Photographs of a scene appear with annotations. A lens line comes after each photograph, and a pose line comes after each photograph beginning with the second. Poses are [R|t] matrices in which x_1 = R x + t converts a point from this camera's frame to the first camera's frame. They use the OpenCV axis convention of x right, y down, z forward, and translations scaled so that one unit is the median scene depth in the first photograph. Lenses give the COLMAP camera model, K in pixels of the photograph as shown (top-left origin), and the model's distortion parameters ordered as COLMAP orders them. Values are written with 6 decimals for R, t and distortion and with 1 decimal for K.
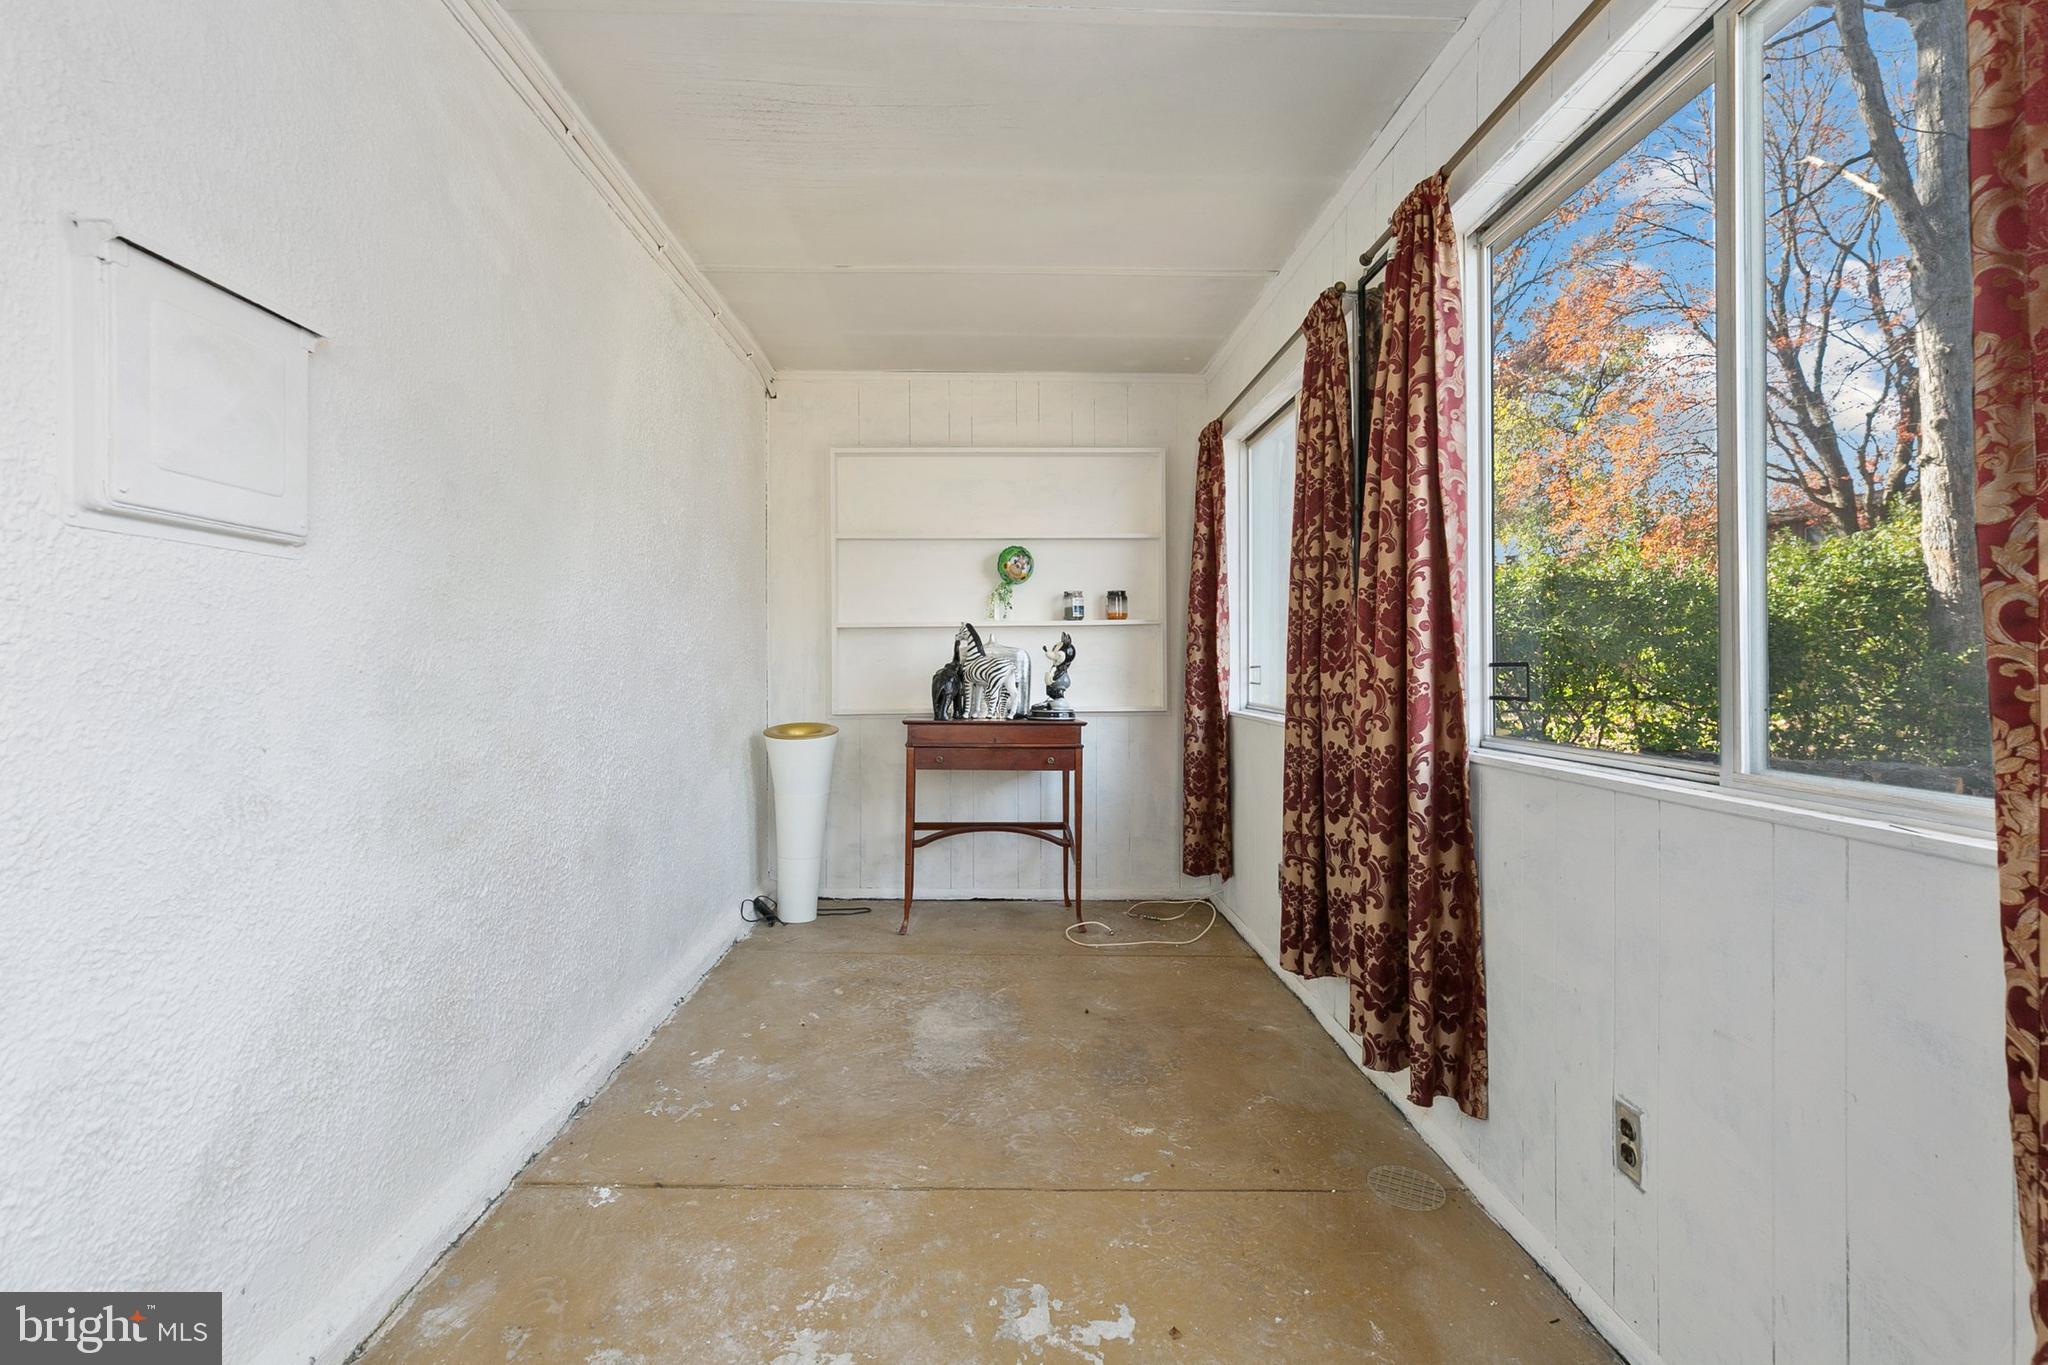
lens RADIAL K [[941.8, 0, 1016.0], [0, 941.8, 664.7], [0, 0, 1]] dist [0.008348, -0.000953]
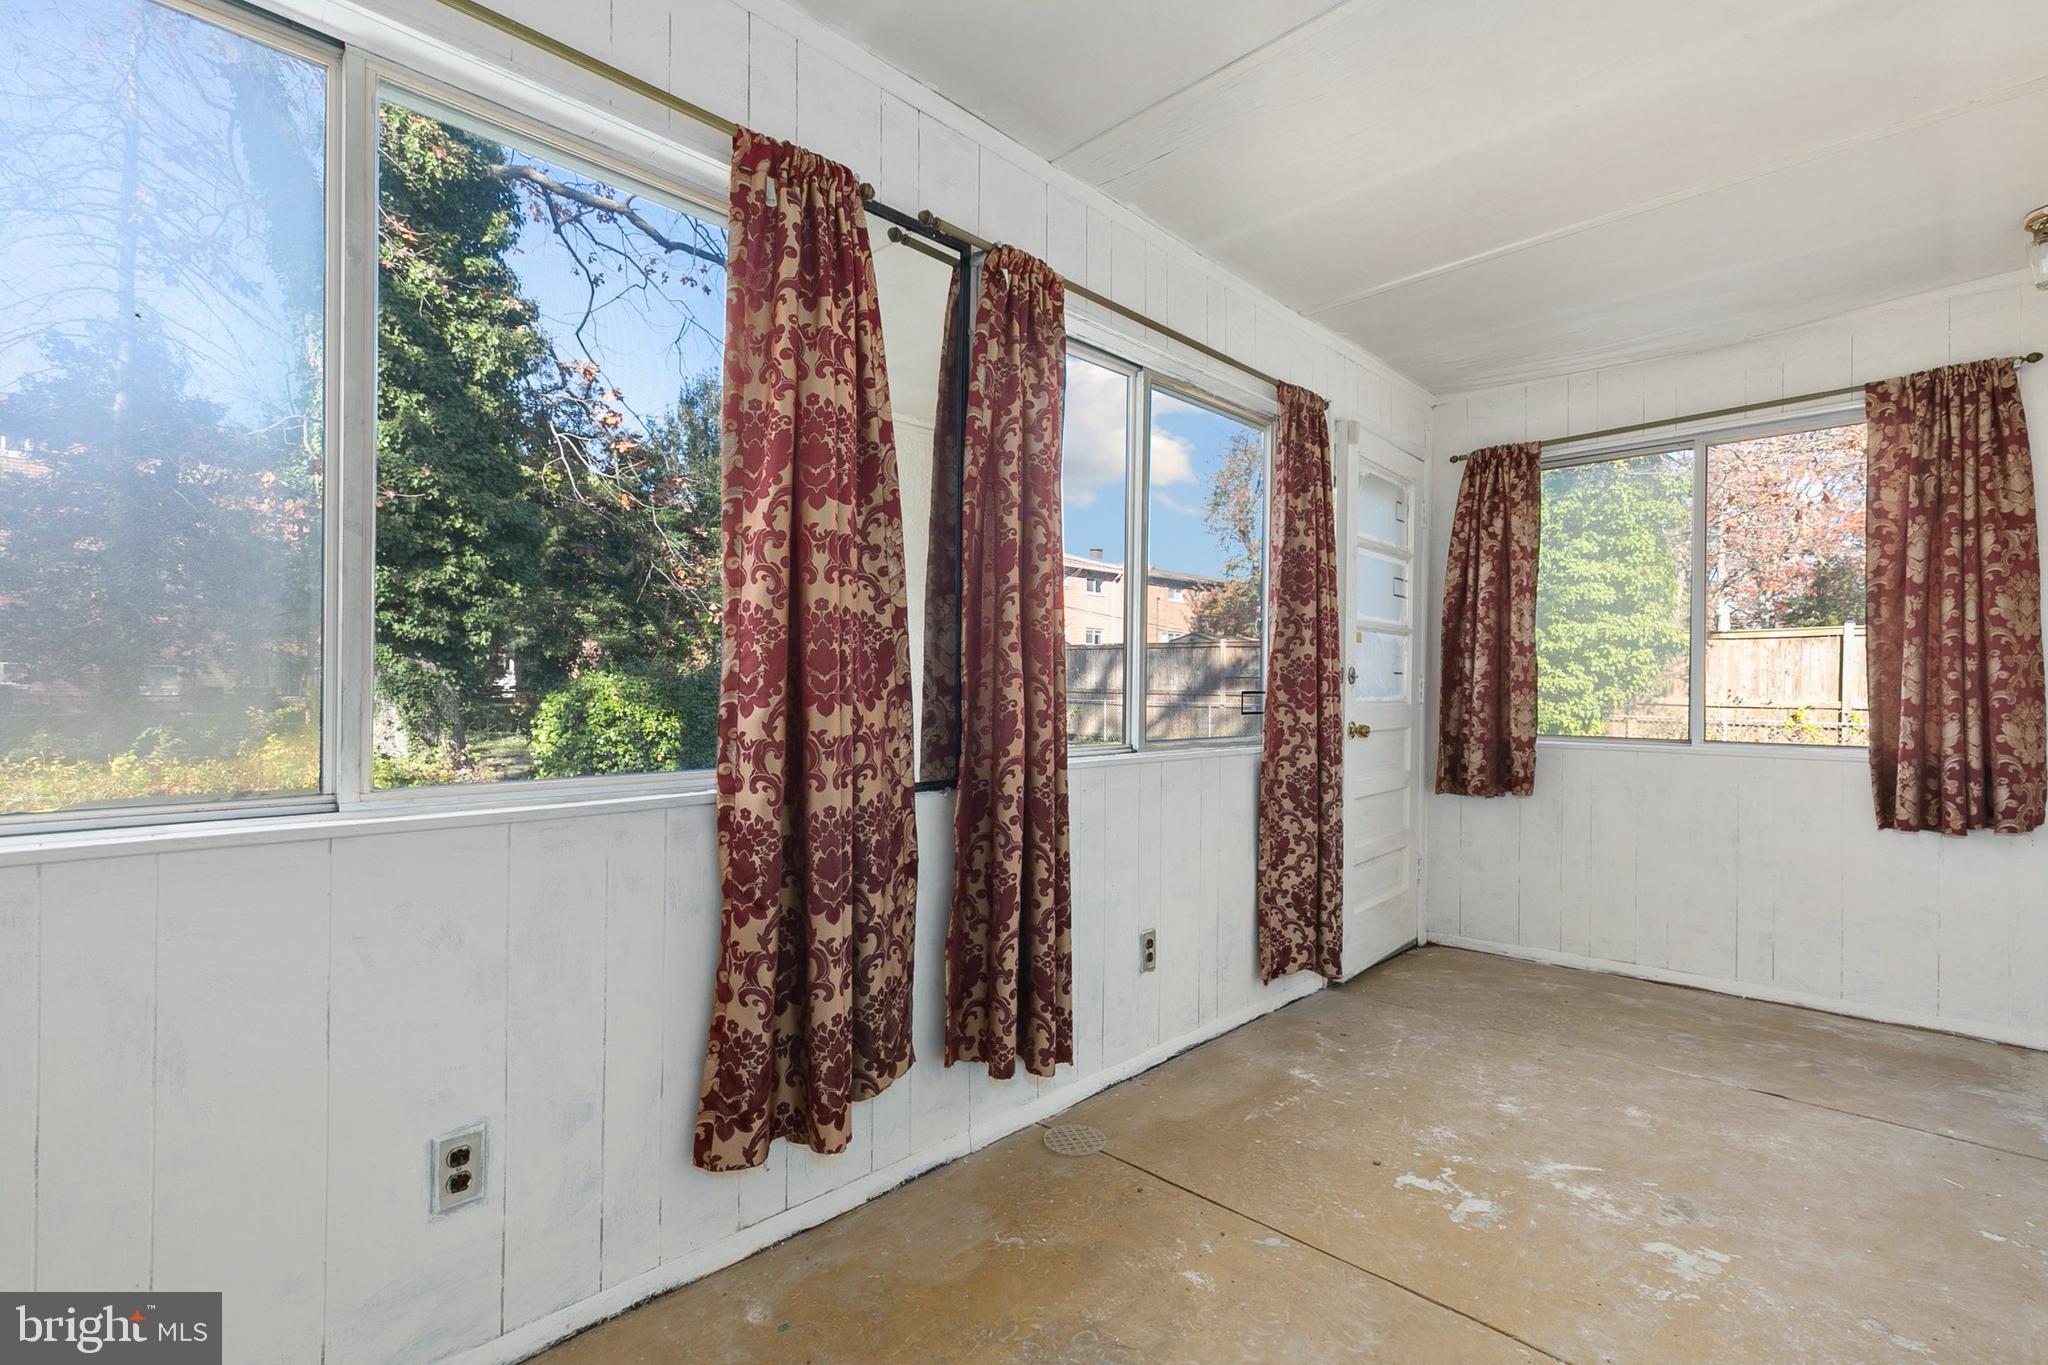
lens RADIAL K [[925.0, 0, 1023.2], [0, 925.0, 686.2], [0, 0, 1]] dist [0.003541, 0.000461]
pose [[-0.690826, -0.010534, 0.722944, -0.276474], [-0.011713, 0.999926, 0.003377, -0.008758], [-0.722926, -0.006135, -0.690898, 1.388948]]
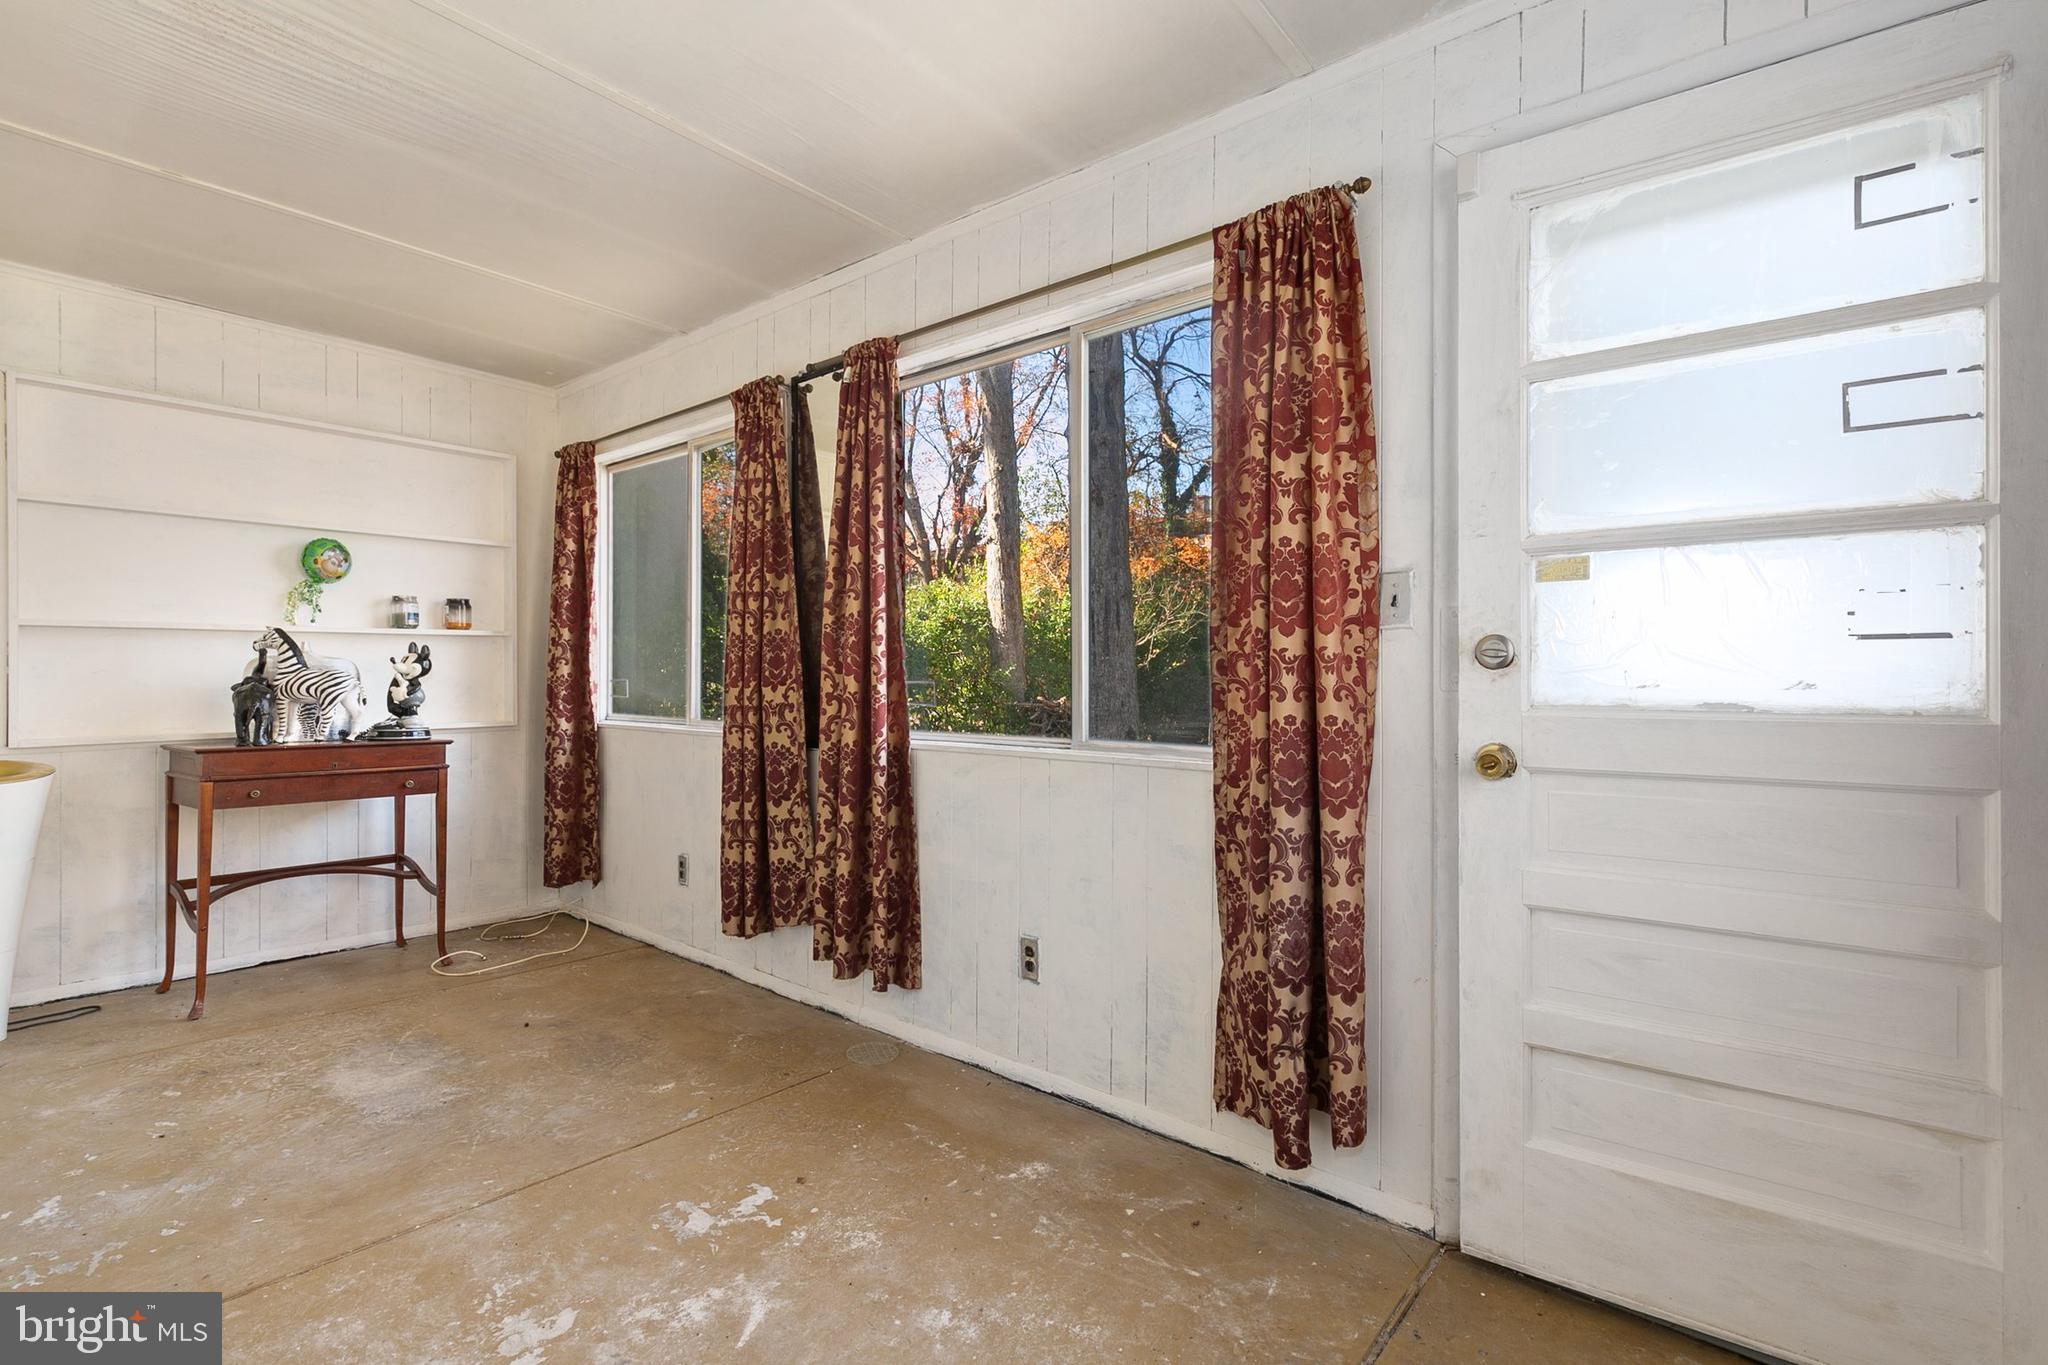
lens RADIAL K [[939.6, 0, 1035.9], [0, 939.6, 677.1], [0, 0, 1]] dist [0.008304, -0.001196]
pose [[0.654501, 0.002164, 0.756058, -0.369510], [-0.004653, 0.999988, 0.001166, -0.007565], [-0.756047, -0.004281, 0.654504, -0.075249]]
